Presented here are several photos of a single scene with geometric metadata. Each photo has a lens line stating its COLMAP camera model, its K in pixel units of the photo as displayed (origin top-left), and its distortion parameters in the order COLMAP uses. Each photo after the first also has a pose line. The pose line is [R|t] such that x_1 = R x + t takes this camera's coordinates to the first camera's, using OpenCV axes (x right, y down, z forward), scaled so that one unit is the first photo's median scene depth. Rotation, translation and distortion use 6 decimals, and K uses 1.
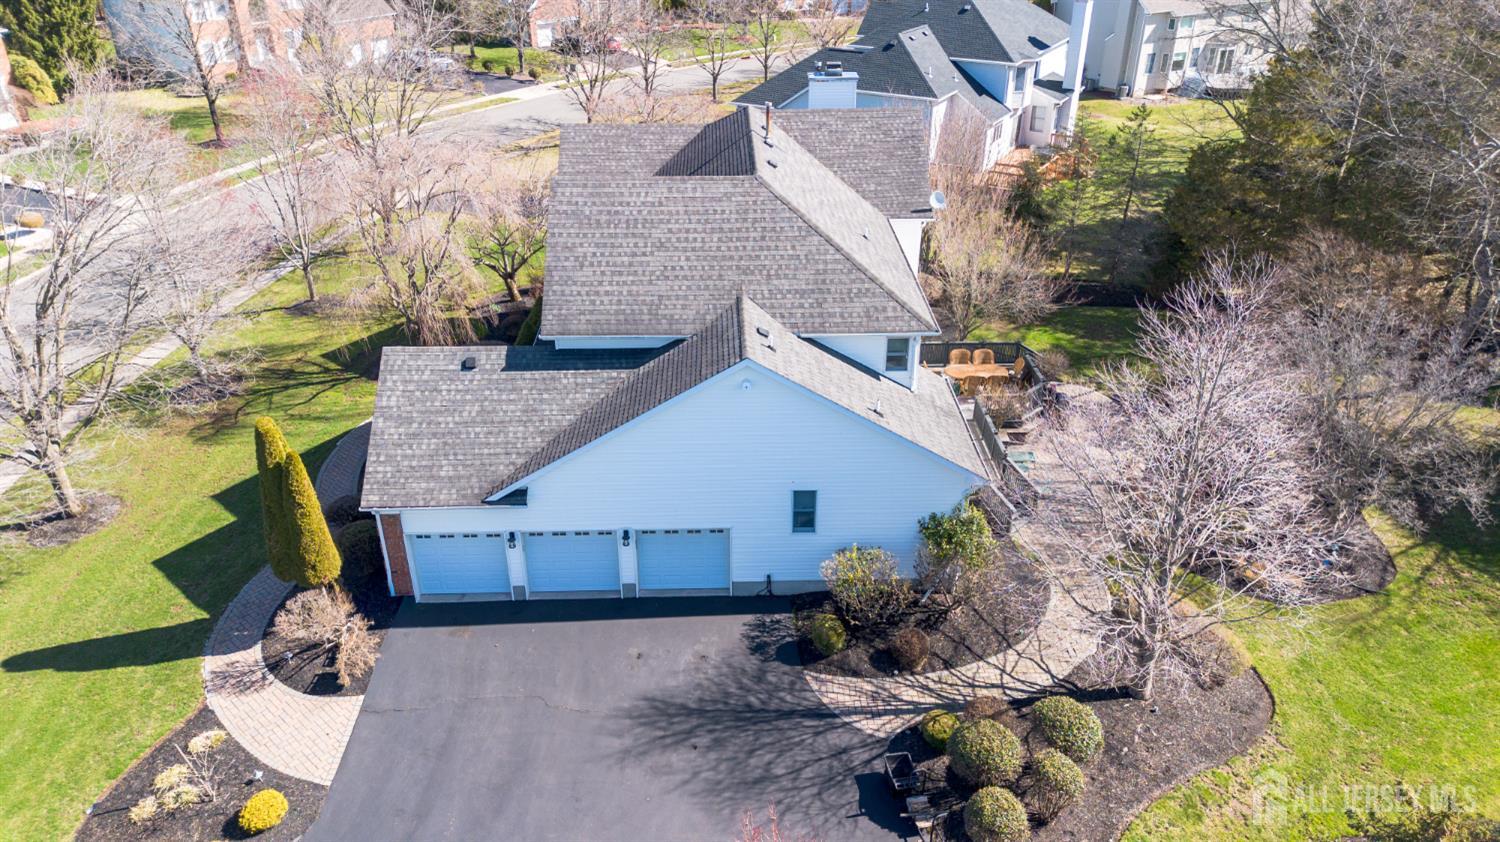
lens RADIAL K [[1062.5, 0, 750.1], [0, 1062.5, 411.9], [0, 0, 1]] dist [0.072461, -0.068941]
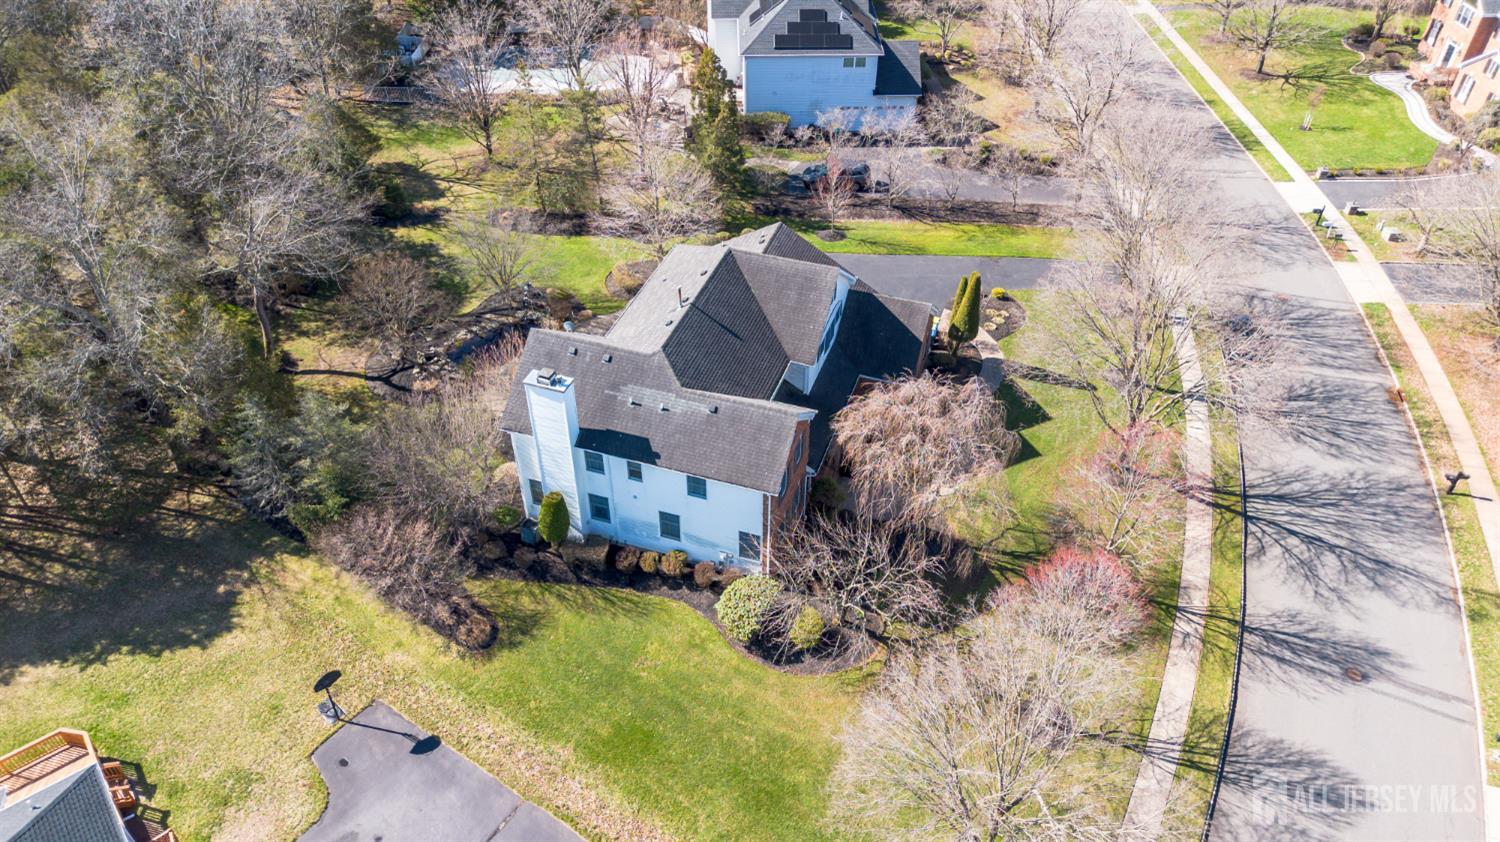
lens RADIAL K [[1062.5, 0, 751.8], [0, 1062.5, 406.1], [0, 0, 1]] dist [0.072461, -0.068941]
pose [[-0.935901, -0.226644, 0.269669, -0.622796], [0.162494, 0.401455, 0.901349, -1.874012], [-0.312545, 0.887393, -0.338894, 1.999505]]
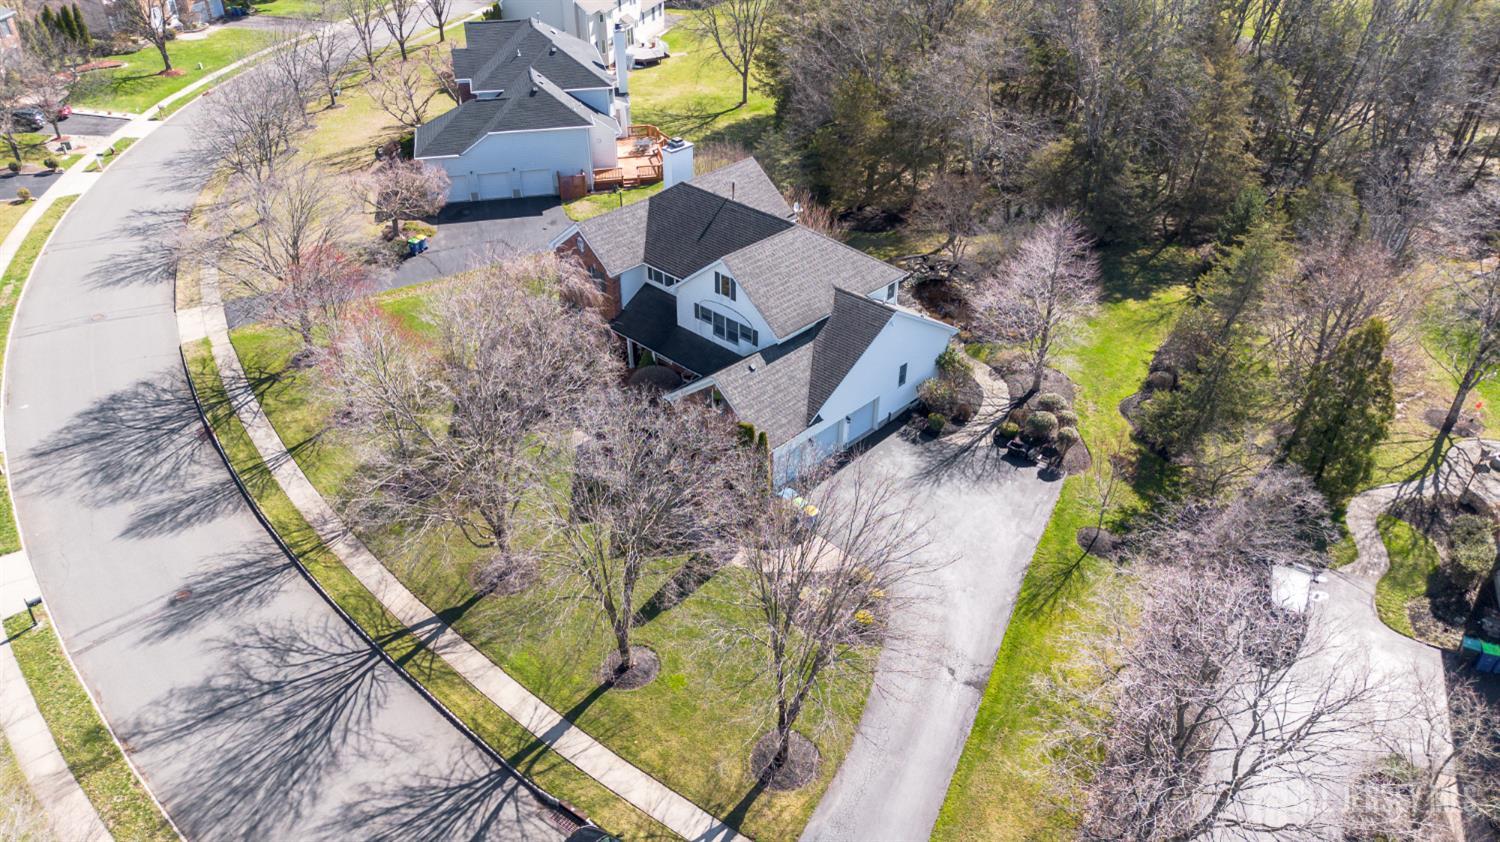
lens RADIAL K [[1062.5, 0, 750.0], [0, 1062.5, 415.2], [0, 0, 1]] dist [0.072461, -0.068941]
pose [[0.715294, -0.380166, 0.586368, -1.400196], [0.326231, 0.923693, 0.200908, -0.345852], [-0.618003, 0.047583, 0.784735, -0.440161]]
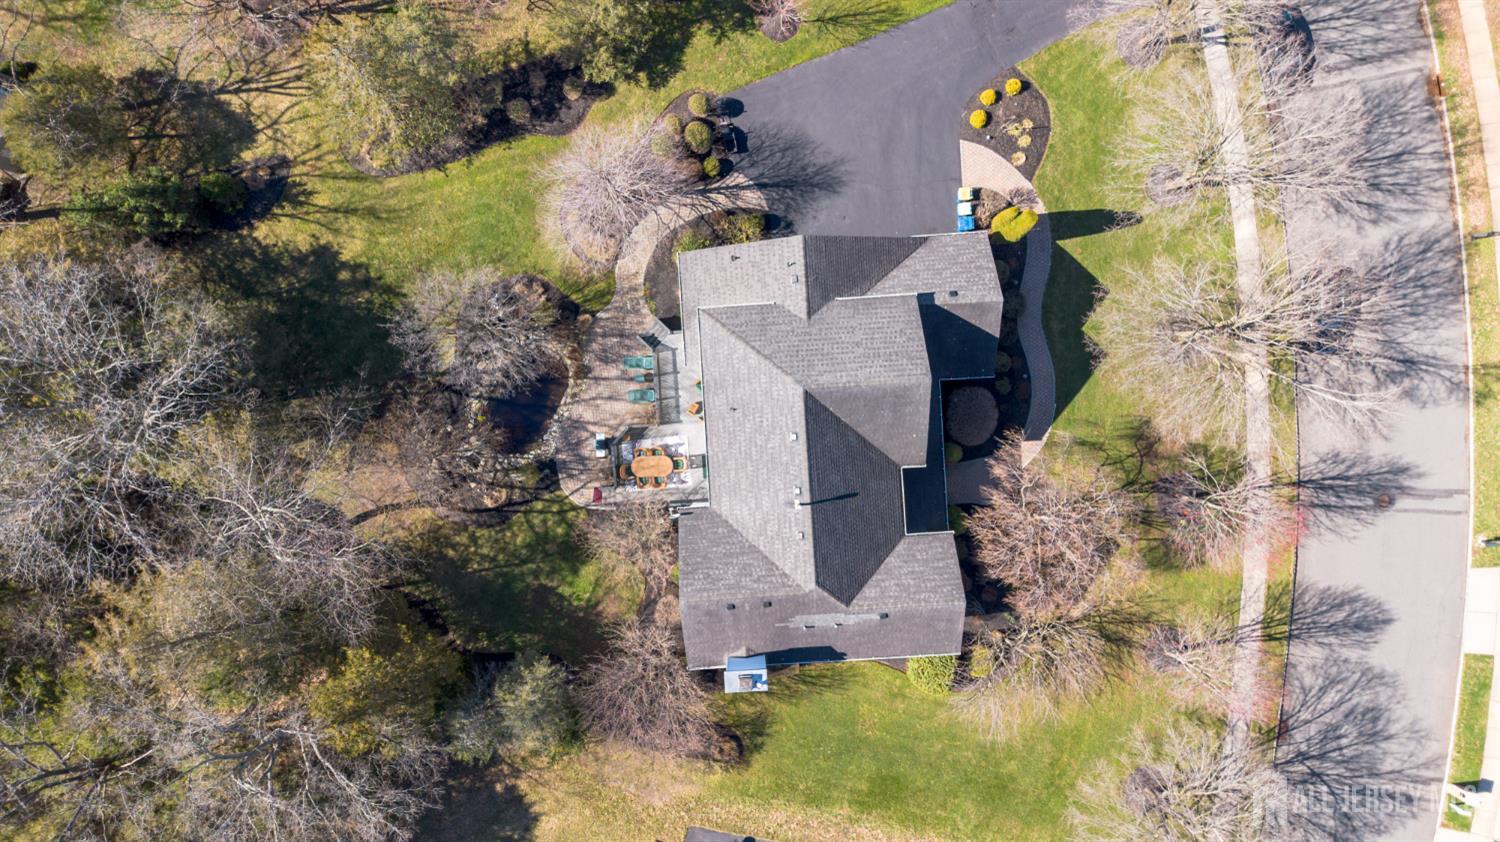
lens RADIAL K [[1062.5, 0, 746.8], [0, 1062.5, 429.9], [0, 0, 1]] dist [0.072461, -0.068941]
pose [[-0.999470, 0.032307, 0.004095, 0.094595], [-0.012259, -0.489763, 0.871769, -1.795018], [0.030170, 0.871257, 0.489899, 0.298905]]
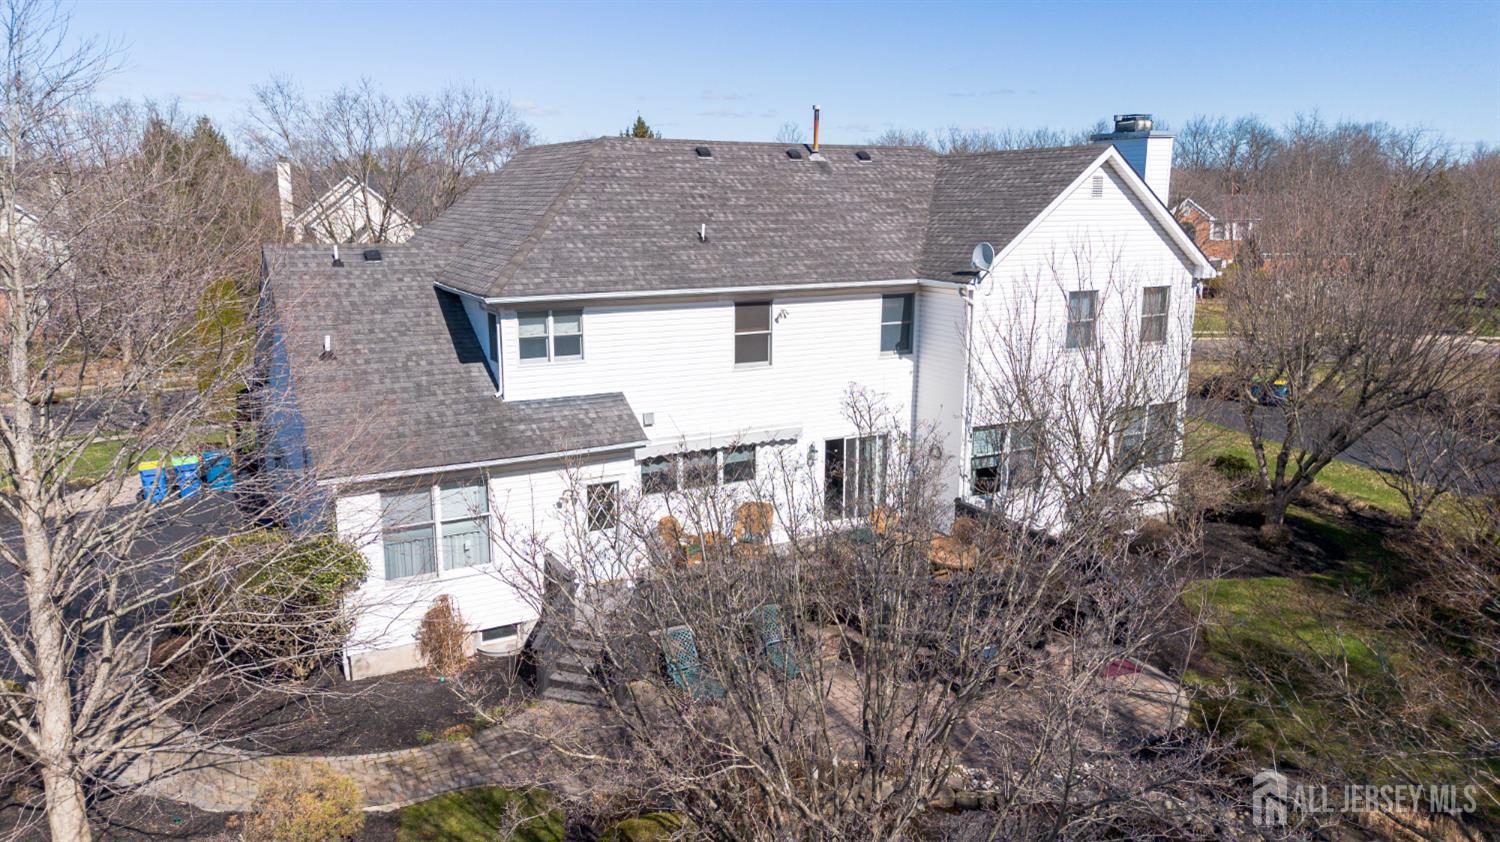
lens RADIAL K [[1062.5, 0, 745.9], [0, 1062.5, 426.2], [0, 0, 1]] dist [0.072461, -0.068941]
pose [[0.451451, 0.196238, -0.870450, 0.871009], [-0.421059, 0.906927, -0.013917, -0.063079], [0.786703, 0.372793, 0.492060, 0.842749]]
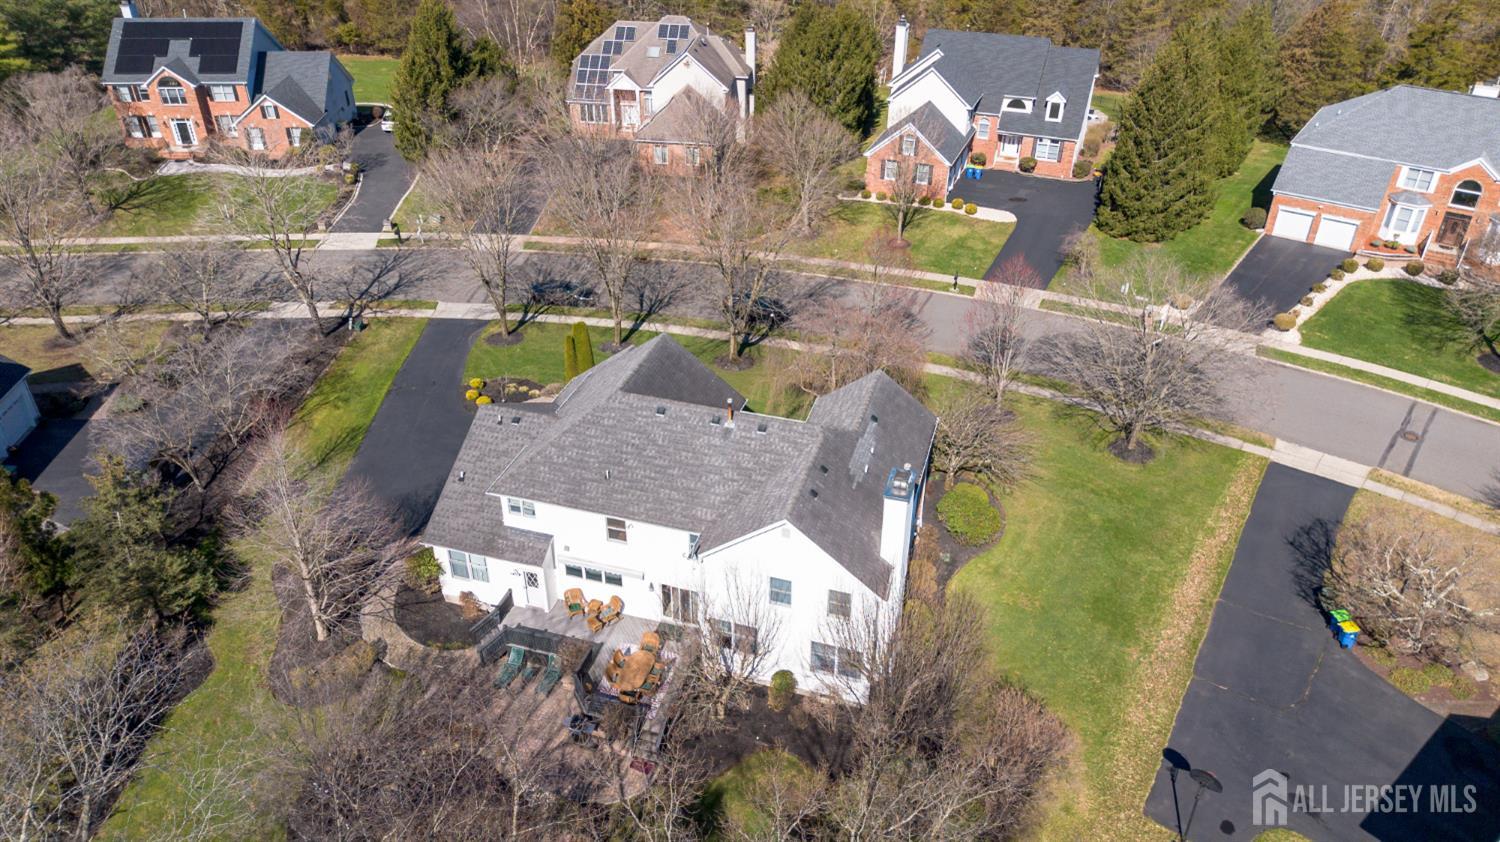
lens RADIAL K [[1062.5, 0, 752.4], [0, 1062.5, 413.7], [0, 0, 1]] dist [0.072461, -0.068941]
pose [[-0.322572, 0.504974, -0.800592, 1.297355], [-0.447162, 0.664175, 0.599098, -1.314438], [0.834262, 0.551246, 0.011561, 1.271976]]
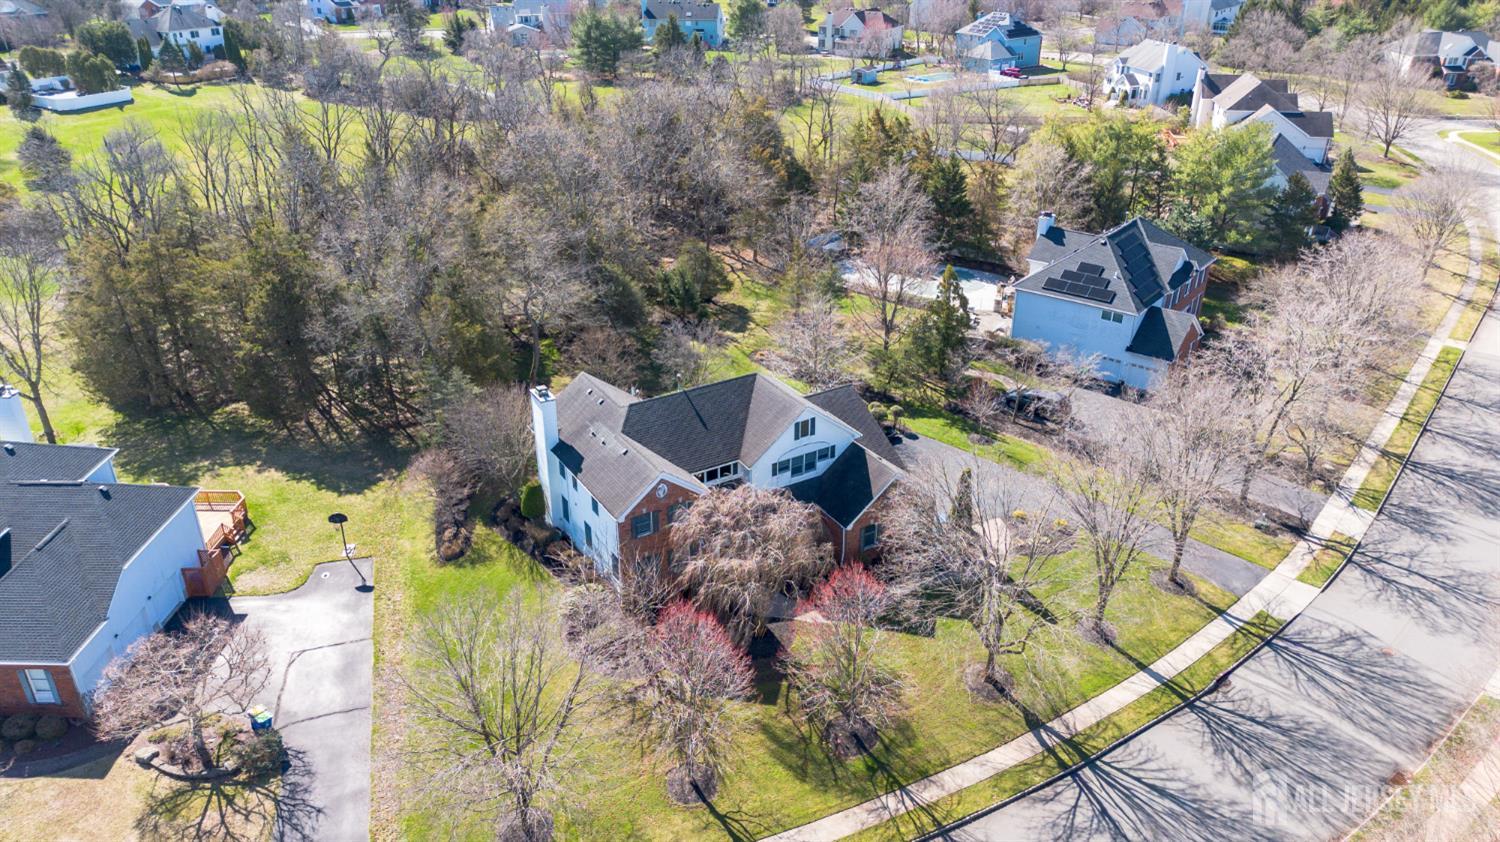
lens RADIAL K [[1062.5, 0, 751.8], [0, 1062.5, 406.9], [0, 0, 1]] dist [0.072461, -0.068941]
pose [[-0.495187, -0.381960, 0.780318, -1.926580], [0.406809, 0.691679, 0.596730, -1.651905], [-0.767657, 0.612933, -0.187126, 1.611654]]
